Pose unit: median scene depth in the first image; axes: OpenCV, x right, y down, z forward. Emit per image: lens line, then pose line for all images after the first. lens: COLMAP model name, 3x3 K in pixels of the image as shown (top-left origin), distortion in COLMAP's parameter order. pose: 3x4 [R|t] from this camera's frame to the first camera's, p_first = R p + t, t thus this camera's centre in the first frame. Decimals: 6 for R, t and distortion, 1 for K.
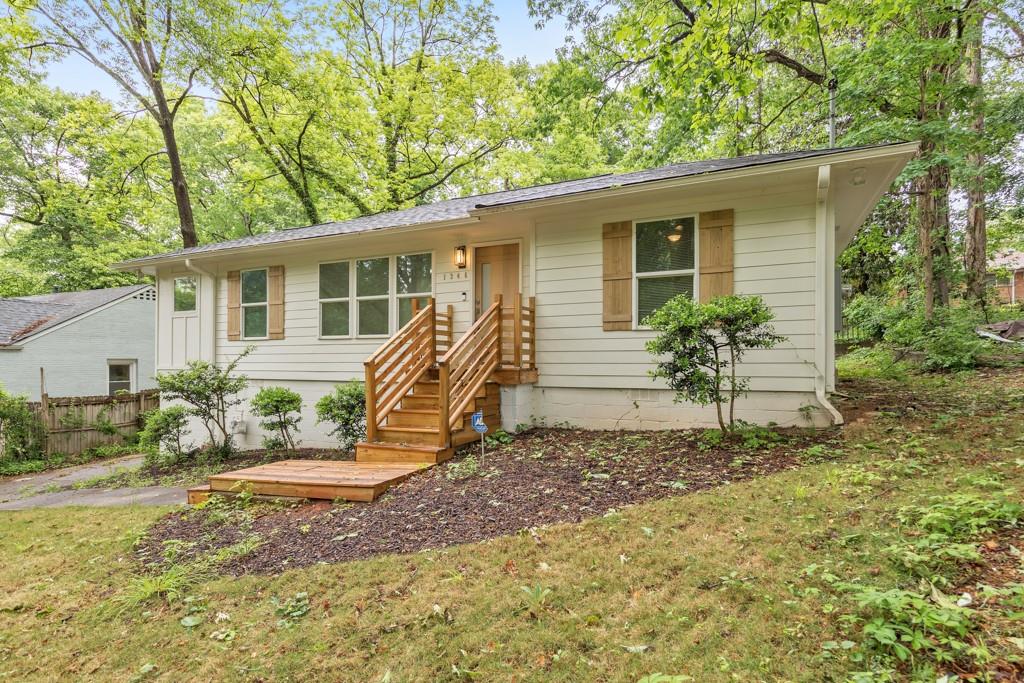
lens RADIAL K [[514.6, 0, 542.0], [0, 514.6, 356.7], [0, 0, 1]] dist [0.005788, 0.000708]
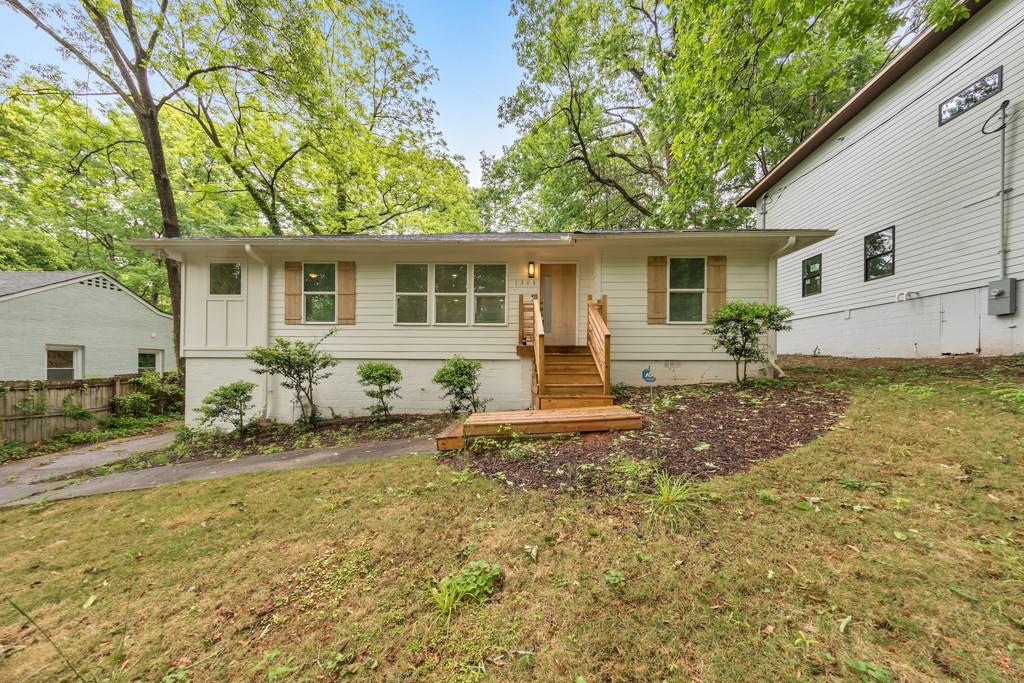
lens RADIAL K [[330.0, 0, 505.4], [0, 330.0, 365.0], [0, 0, 1]] dist [0.005860, 0.000072]
pose [[0.920190, 0.008567, 0.391379, -0.498702], [-0.008640, 0.999961, -0.001574, 0.060224], [-0.391378, -0.001933, 0.920228, 0.173728]]
